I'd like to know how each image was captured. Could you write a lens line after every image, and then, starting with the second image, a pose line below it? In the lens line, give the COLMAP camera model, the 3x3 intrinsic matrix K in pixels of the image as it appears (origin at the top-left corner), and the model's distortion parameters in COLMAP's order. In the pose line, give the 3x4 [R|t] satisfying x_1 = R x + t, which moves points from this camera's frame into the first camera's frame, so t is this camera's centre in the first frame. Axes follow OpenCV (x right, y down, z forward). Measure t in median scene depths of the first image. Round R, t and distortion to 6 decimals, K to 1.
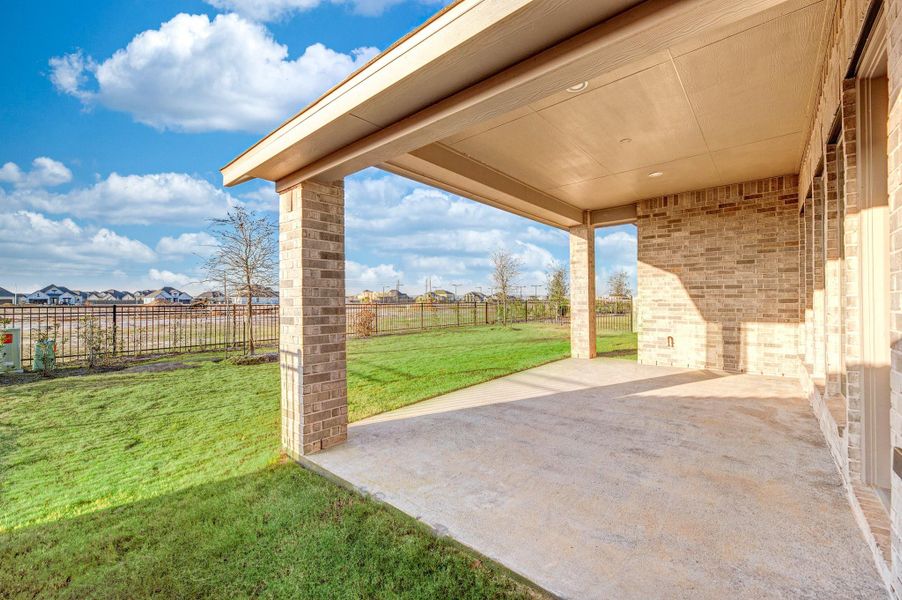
lens RADIAL K [[365.0, 0, 453.1], [0, 365.0, 299.7], [0, 0, 1]] dist [-0.005376, 0.000376]
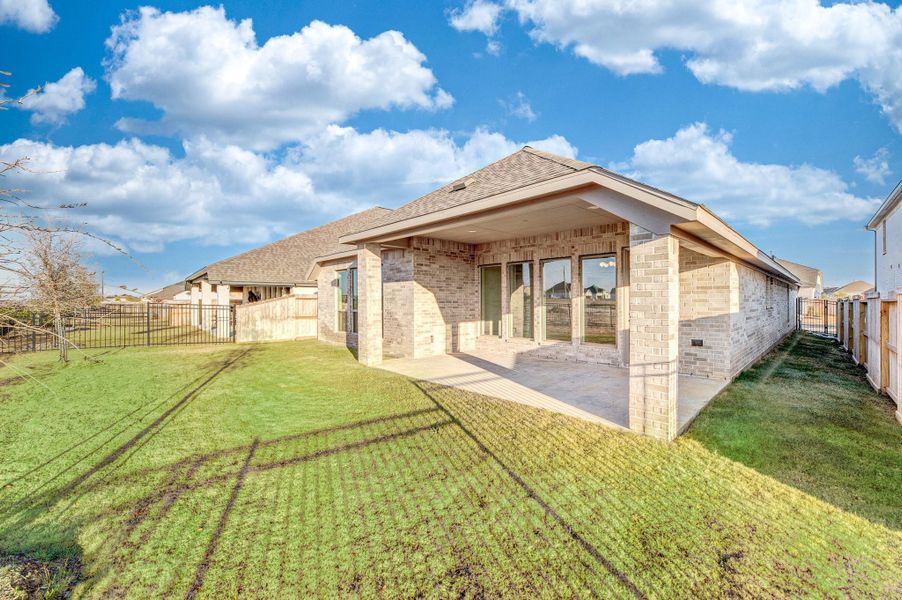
lens RADIAL K [[365.0, 0, 451.2], [0, 365.0, 300.0], [0, 0, 1]] dist [-0.005376, 0.000376]
pose [[0.078679, 0.003245, 0.996895, -0.860100], [0.001214, 0.999994, -0.003351, -0.036587], [-0.996899, 0.001474, 0.078674, 0.820393]]
